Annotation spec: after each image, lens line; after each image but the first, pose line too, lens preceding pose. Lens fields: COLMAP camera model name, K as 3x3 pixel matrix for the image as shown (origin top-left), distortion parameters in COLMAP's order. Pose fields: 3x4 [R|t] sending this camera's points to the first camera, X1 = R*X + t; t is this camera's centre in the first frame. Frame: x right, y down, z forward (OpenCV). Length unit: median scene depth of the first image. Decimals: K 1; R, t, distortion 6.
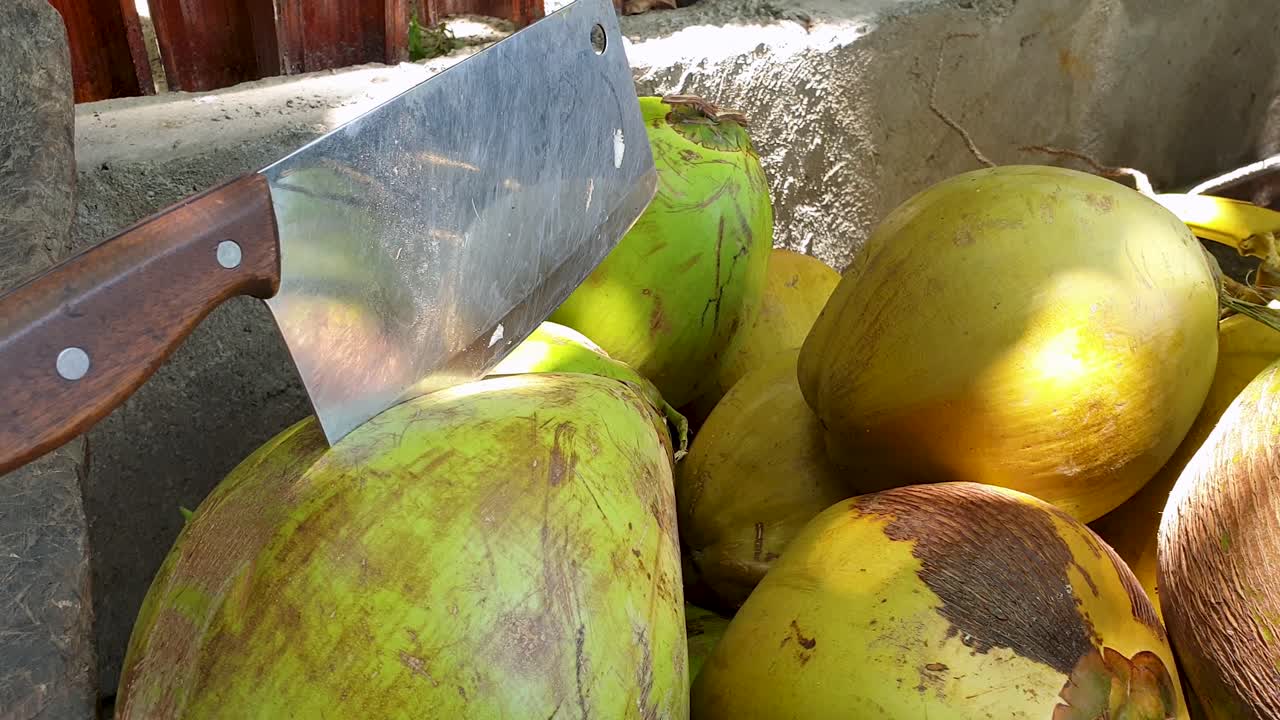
lens RADIAL K [[973.5, 0, 640.0], [0, 973.5, 360.0], [0, 0, 1]] dist [0.097679, -0.254421]
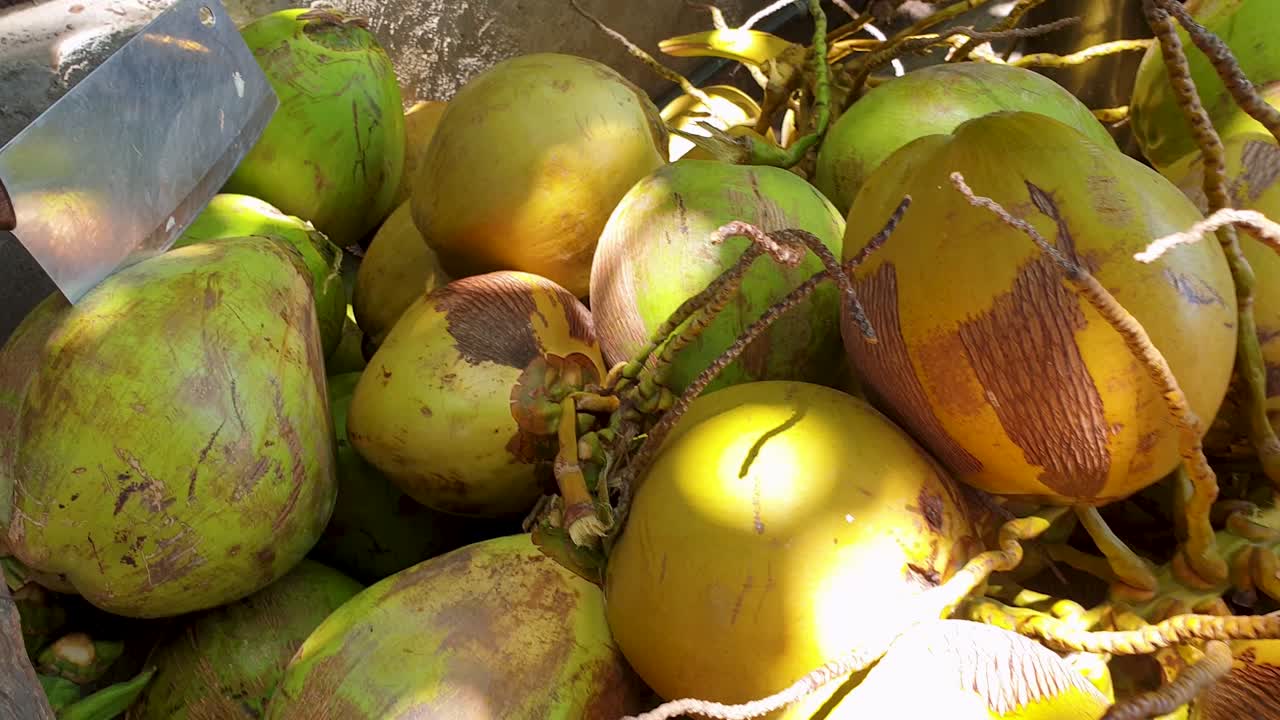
lens RADIAL K [[951.3, 0, 640.0], [0, 951.3, 360.0], [0, 0, 1]] dist [-0.004248, 0.004865]
pose [[0.976997, -0.144737, 0.156617, 0.375417], [0.107774, 0.968835, 0.223033, -0.081566], [-0.184018, -0.201024, 0.962147, -0.802513]]
